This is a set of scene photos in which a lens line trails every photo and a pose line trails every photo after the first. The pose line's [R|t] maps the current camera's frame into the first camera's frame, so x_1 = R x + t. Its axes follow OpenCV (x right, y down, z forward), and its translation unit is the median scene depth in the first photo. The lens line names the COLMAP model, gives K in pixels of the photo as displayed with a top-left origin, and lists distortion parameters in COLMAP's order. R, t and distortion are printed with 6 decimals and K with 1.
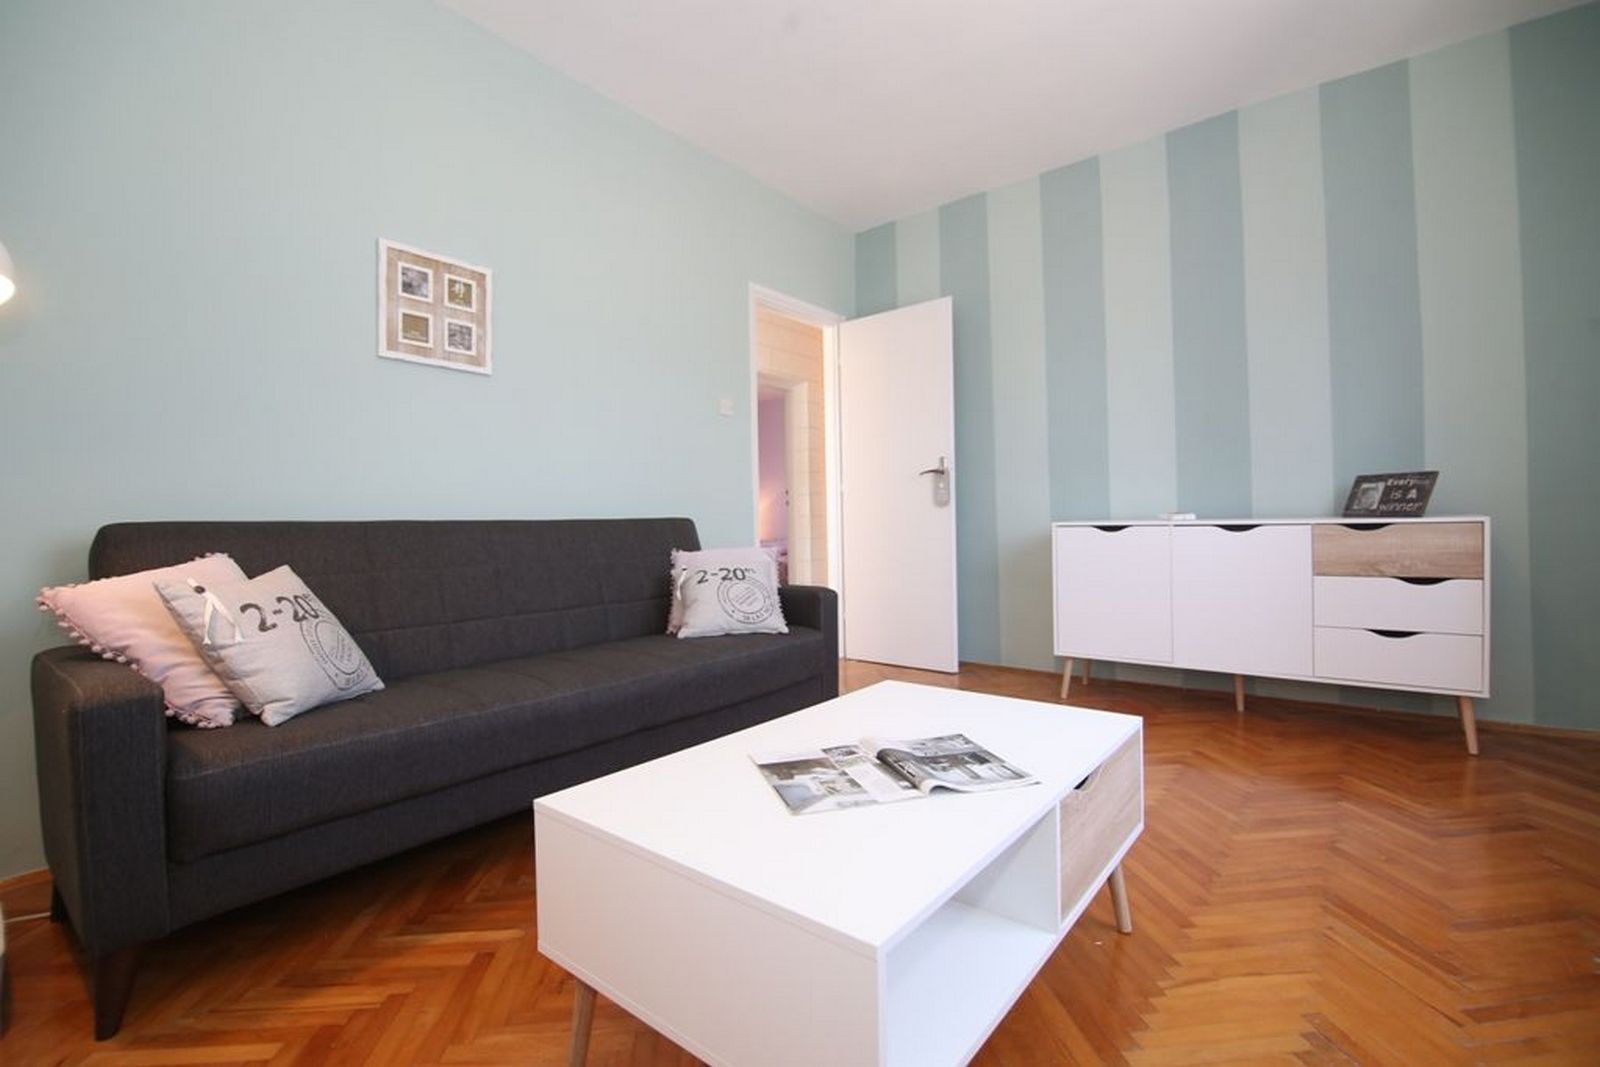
lens RADIAL K [[713.2, 0, 795.2], [0, 713.2, 527.5], [0, 0, 1]] dist [-0.016461, -0.000099]
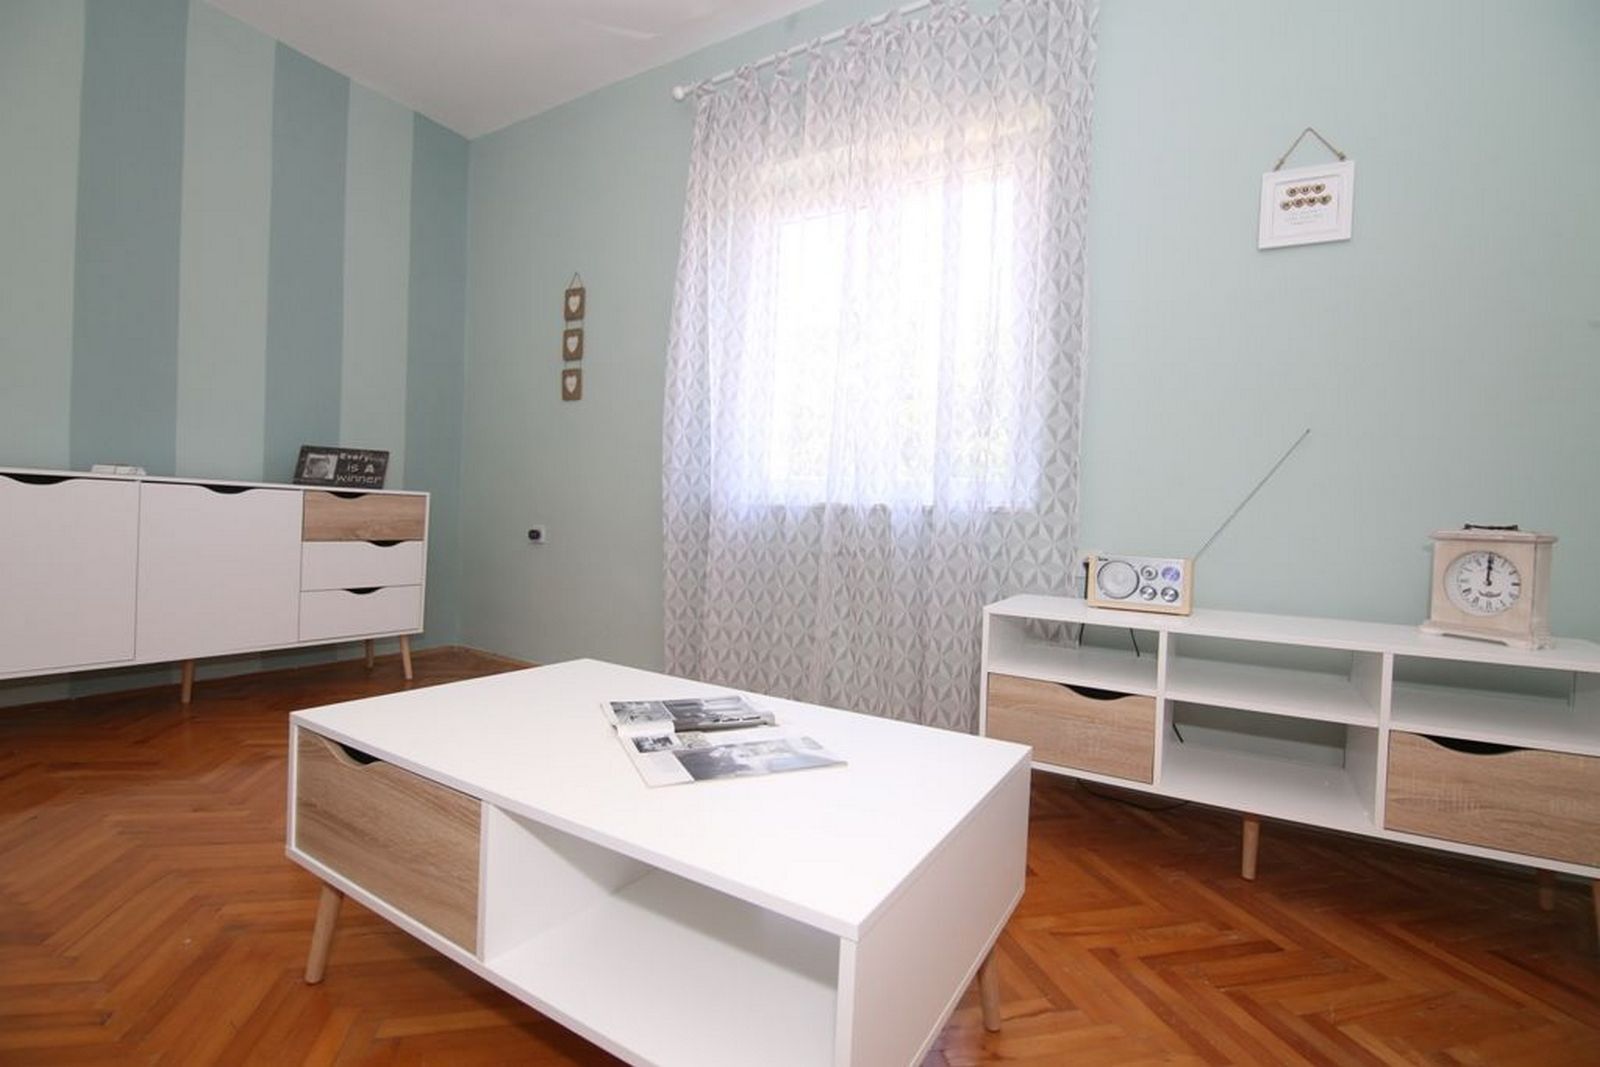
lens RADIAL K [[713.2, 0, 795.2], [0, 713.2, 527.5], [0, 0, 1]] dist [-0.016461, -0.000099]
pose [[-0.131650, 0.001889, 0.991294, -0.374987], [-0.035715, 0.999340, -0.006648, 0.032106], [-0.990653, -0.036279, -0.131496, 0.466956]]
